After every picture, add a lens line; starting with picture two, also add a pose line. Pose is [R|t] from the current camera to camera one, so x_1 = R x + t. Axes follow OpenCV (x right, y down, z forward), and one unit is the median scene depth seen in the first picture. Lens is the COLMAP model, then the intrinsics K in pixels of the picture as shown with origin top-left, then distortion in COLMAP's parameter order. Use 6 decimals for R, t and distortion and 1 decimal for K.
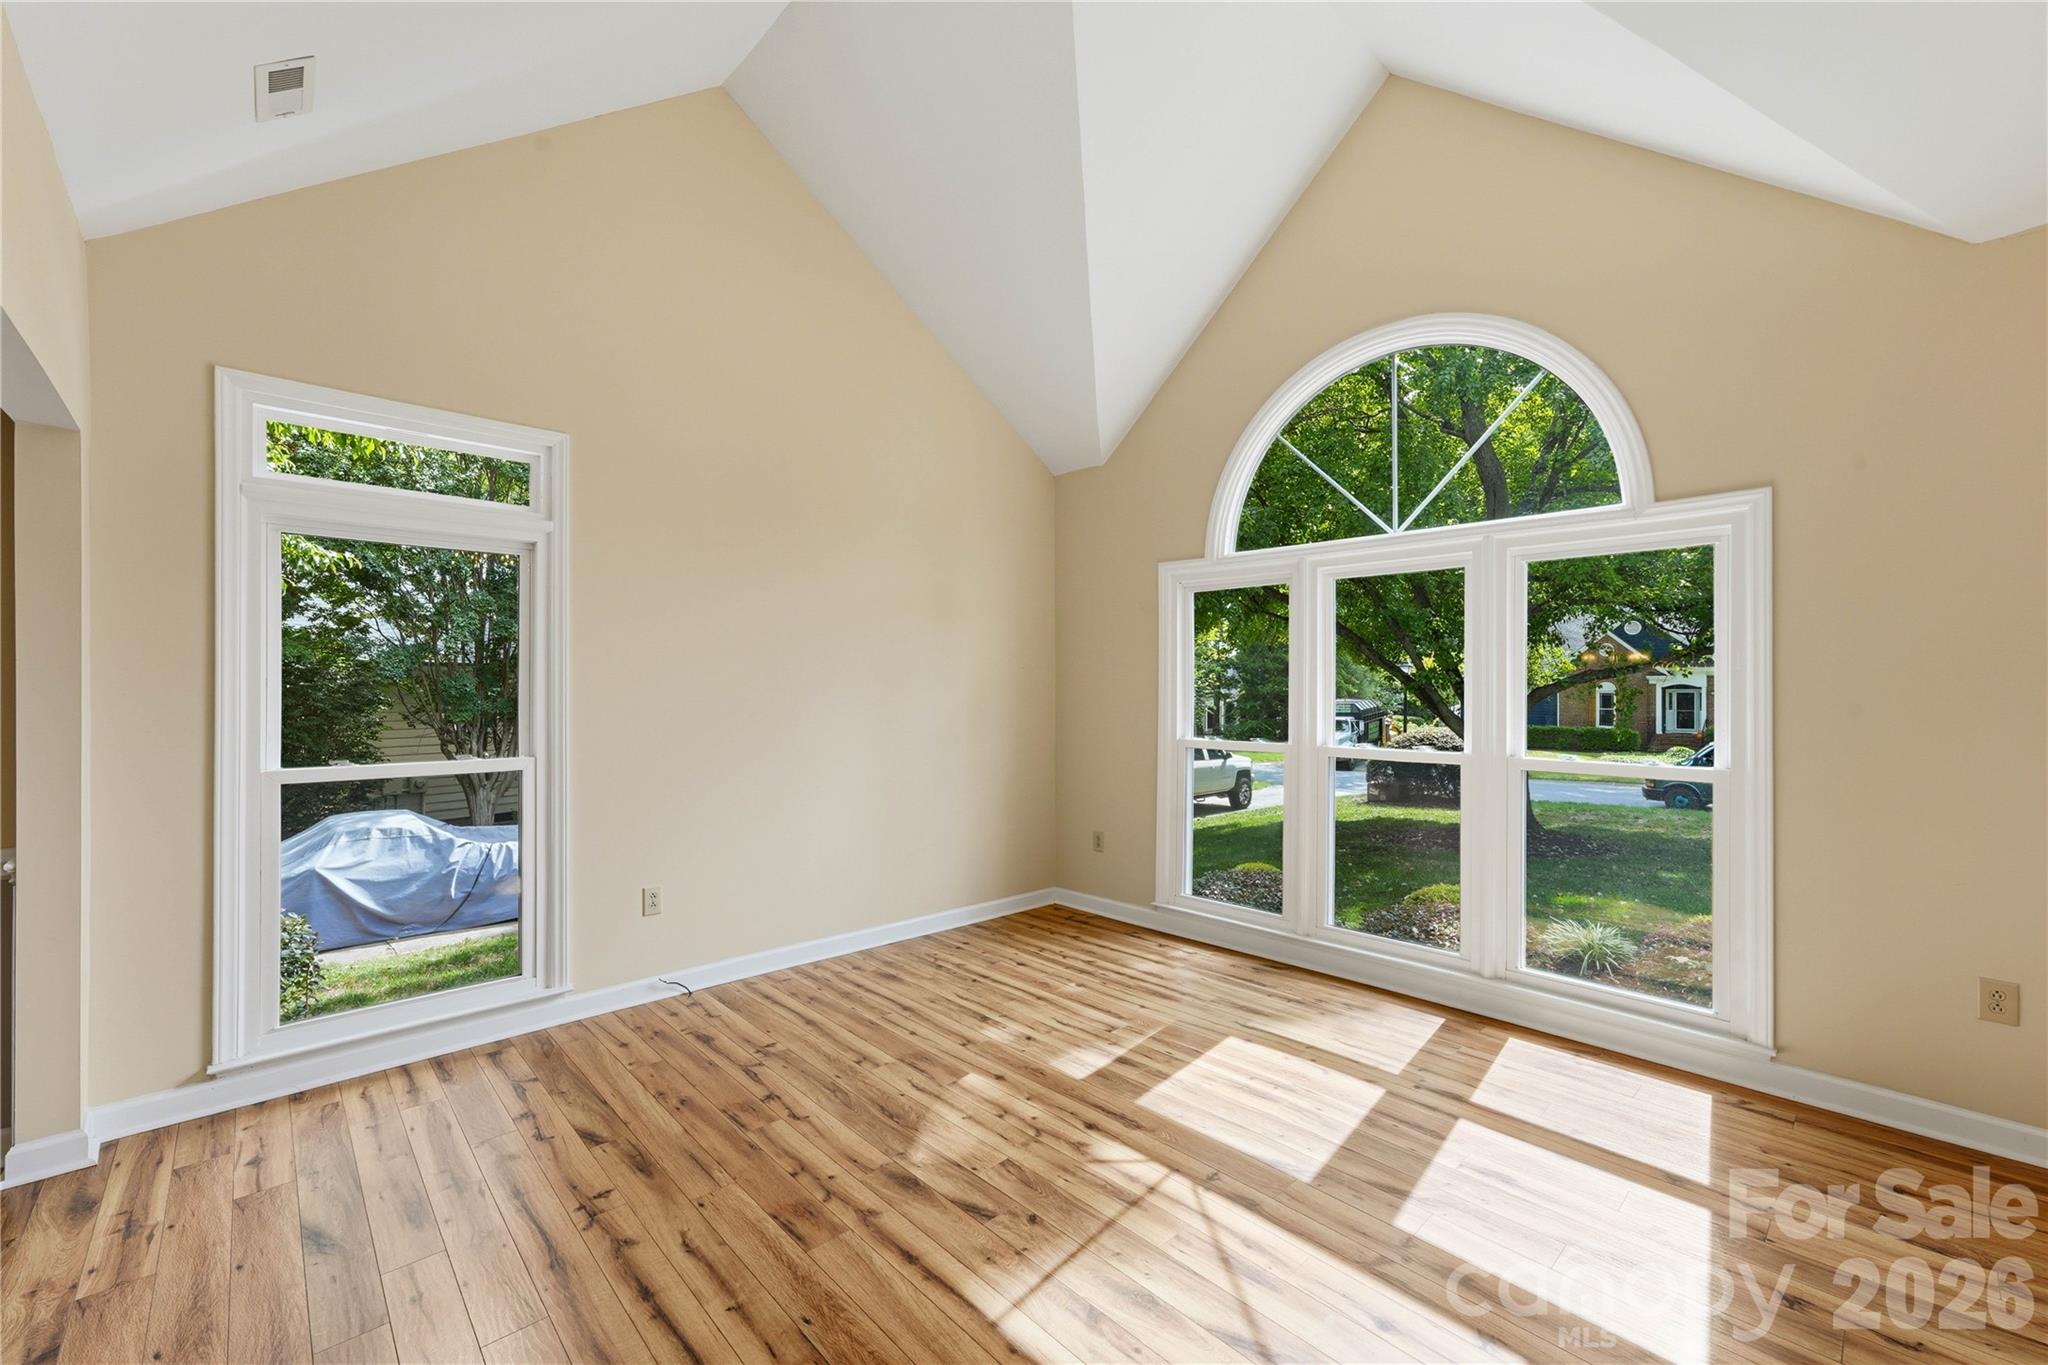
lens RADIAL K [[816.1, 0, 1019.7], [0, 816.1, 684.5], [0, 0, 1]] dist [-0.018152, 0.005650]
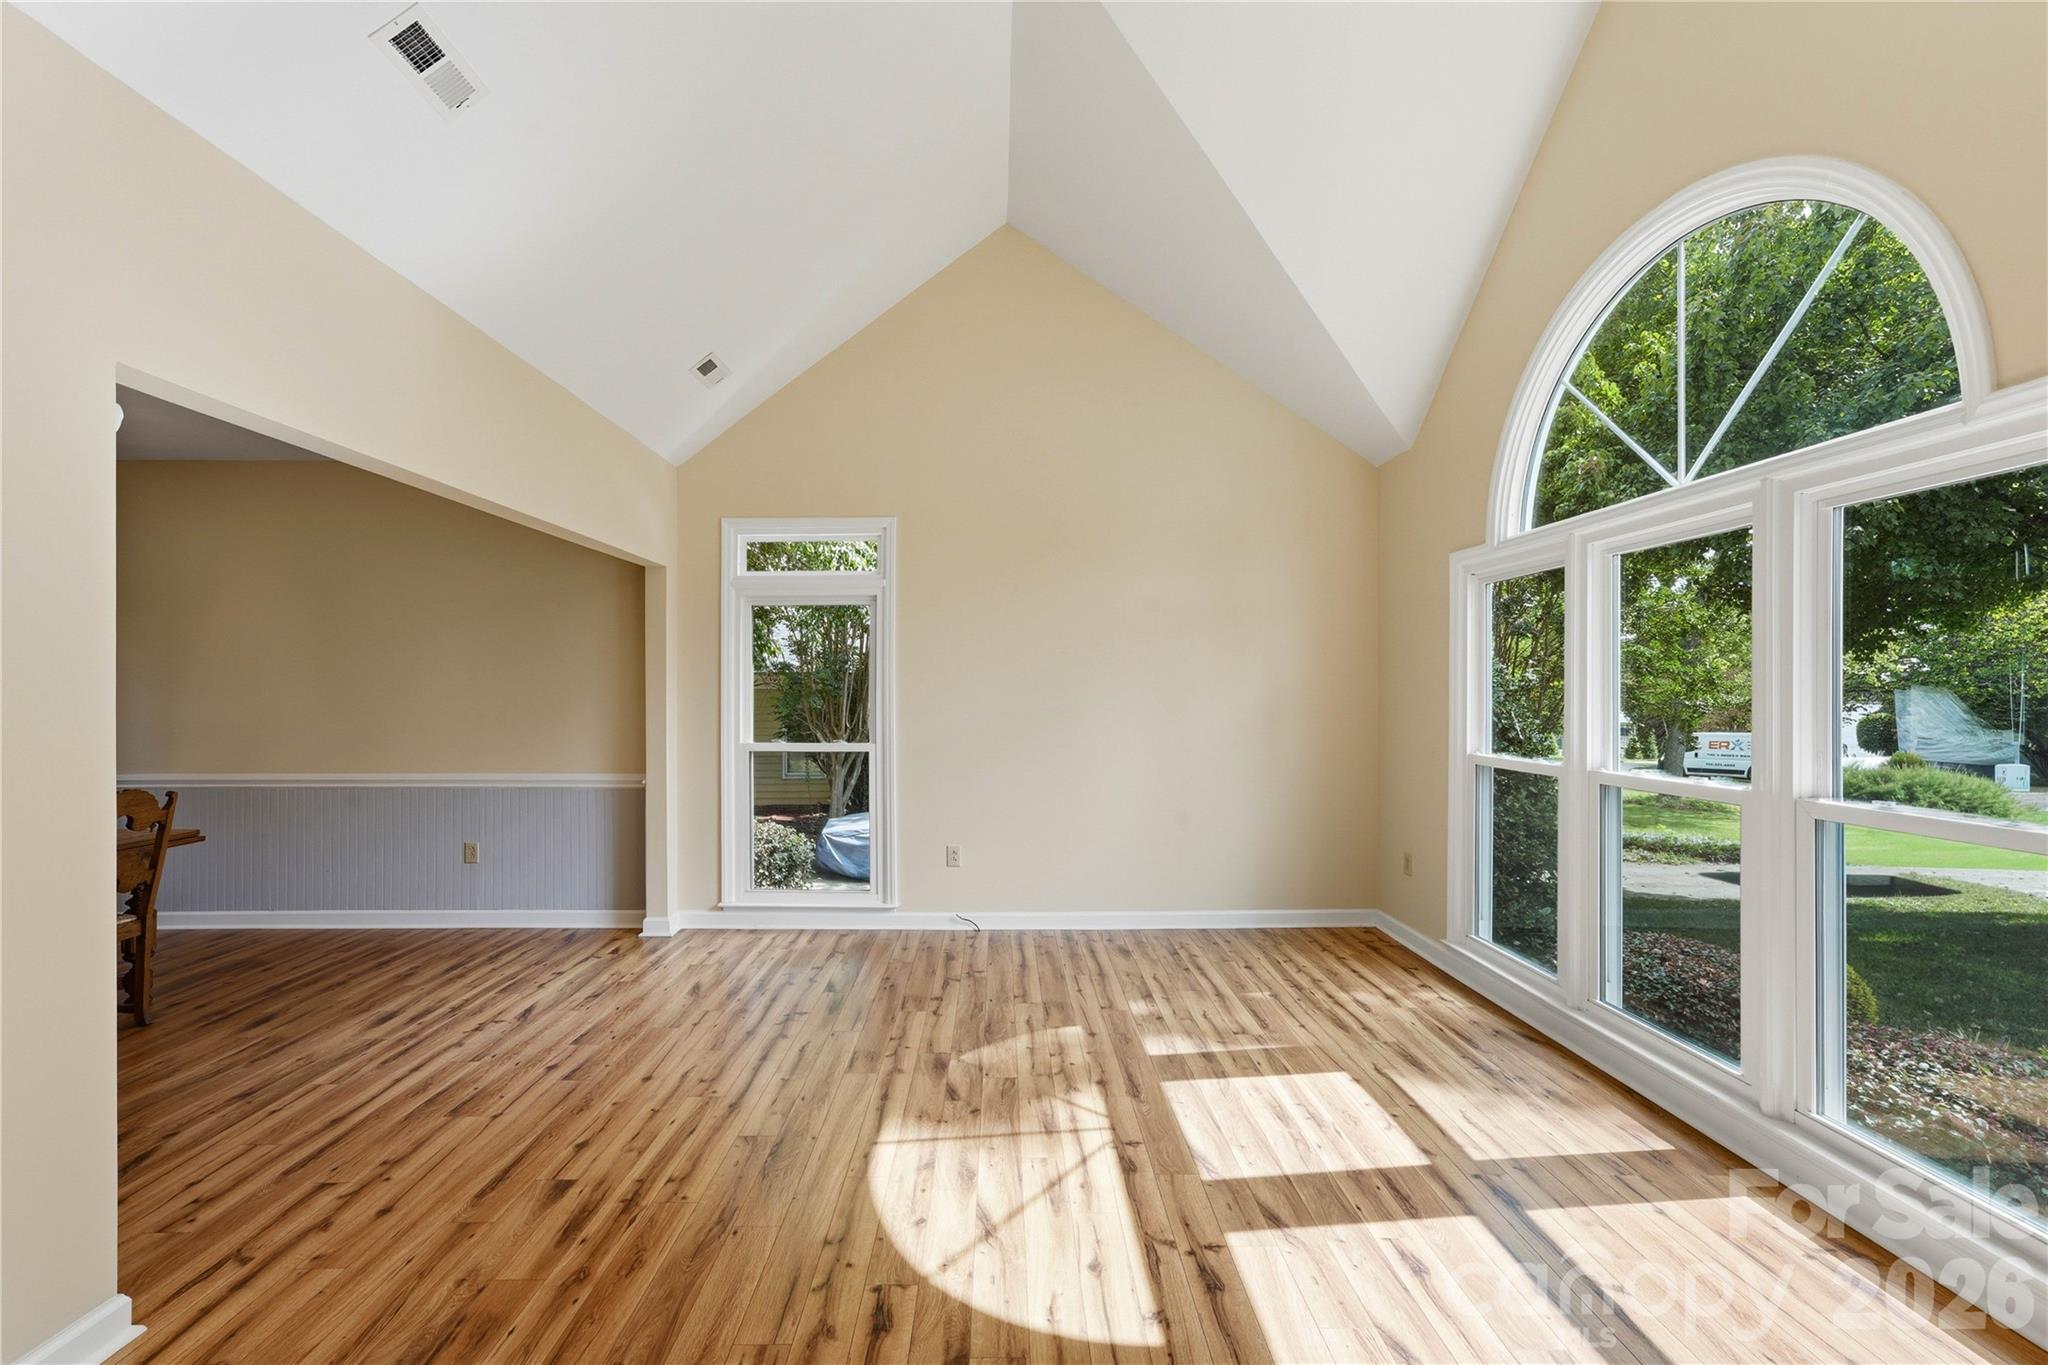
lens RADIAL K [[848.7, 0, 1013.0], [0, 848.7, 690.1], [0, 0, 1]] dist [-0.073111, 0.044824]
pose [[0.735249, -0.004618, -0.677781, 0.593371], [0.008101, 0.999965, 0.001974, -0.008374], [0.677749, -0.006942, 0.735261, 0.040727]]
